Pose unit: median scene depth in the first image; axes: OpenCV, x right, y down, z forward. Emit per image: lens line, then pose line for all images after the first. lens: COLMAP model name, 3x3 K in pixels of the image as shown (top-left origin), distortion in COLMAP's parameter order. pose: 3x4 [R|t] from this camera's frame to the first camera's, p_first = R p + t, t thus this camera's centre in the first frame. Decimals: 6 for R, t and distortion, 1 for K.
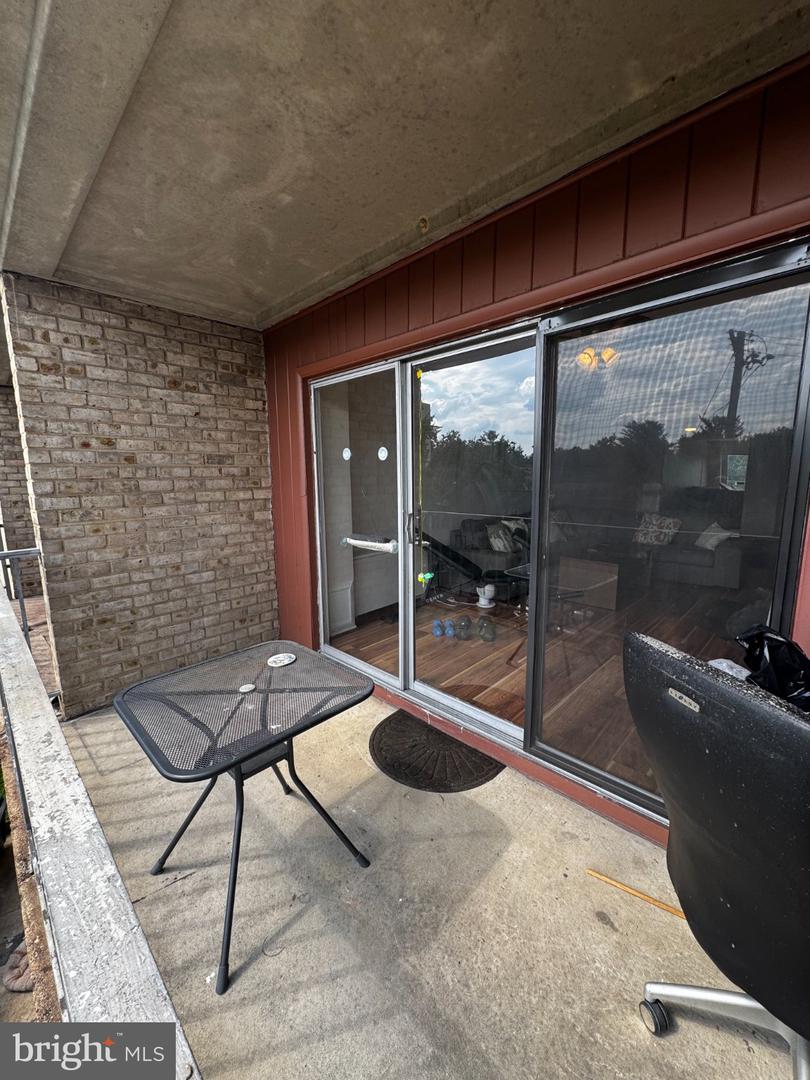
lens RADIAL K [[429.4, 0, 404.4], [0, 429.4, 537.2], [0, 0, 1]] dist [0.002776, -0.001609]
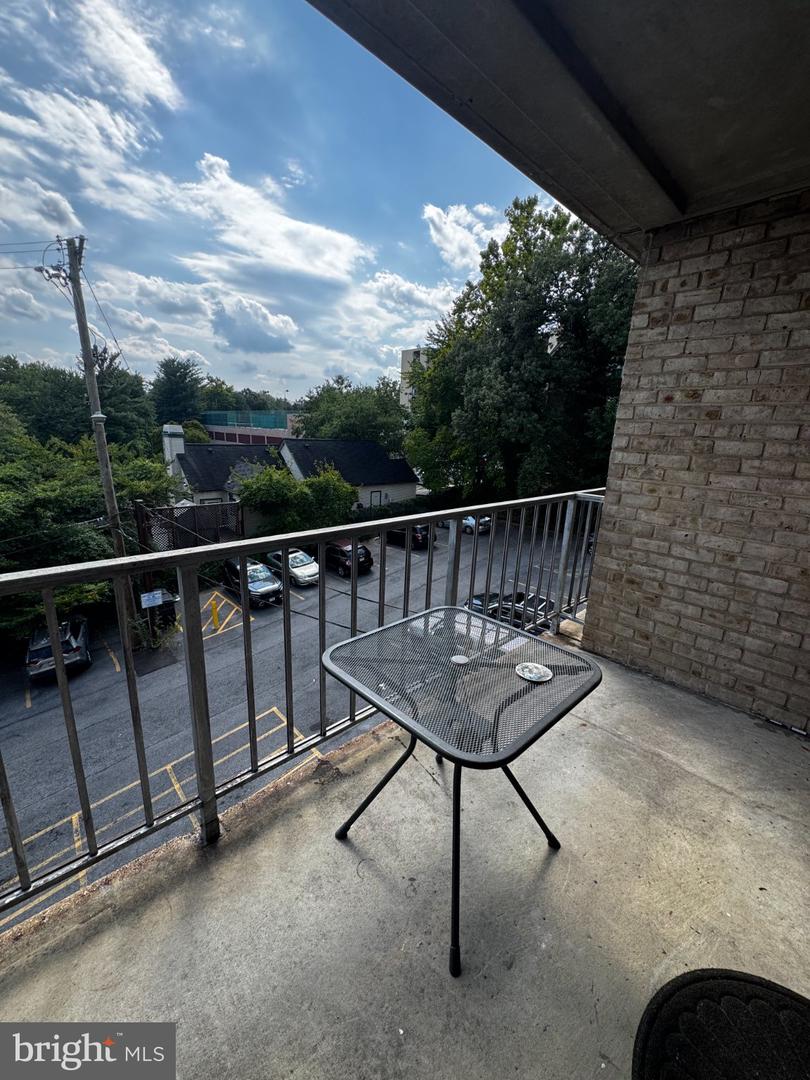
lens RADIAL K [[429.4, 0, 408.2], [0, 429.4, 539.6], [0, 0, 1]] dist [0.002776, -0.001609]
pose [[-0.038415, 0.259326, -0.965025, 0.253111], [-0.185256, 0.947148, 0.261897, -0.060717], [0.981939, 0.188838, 0.011657, 0.463652]]
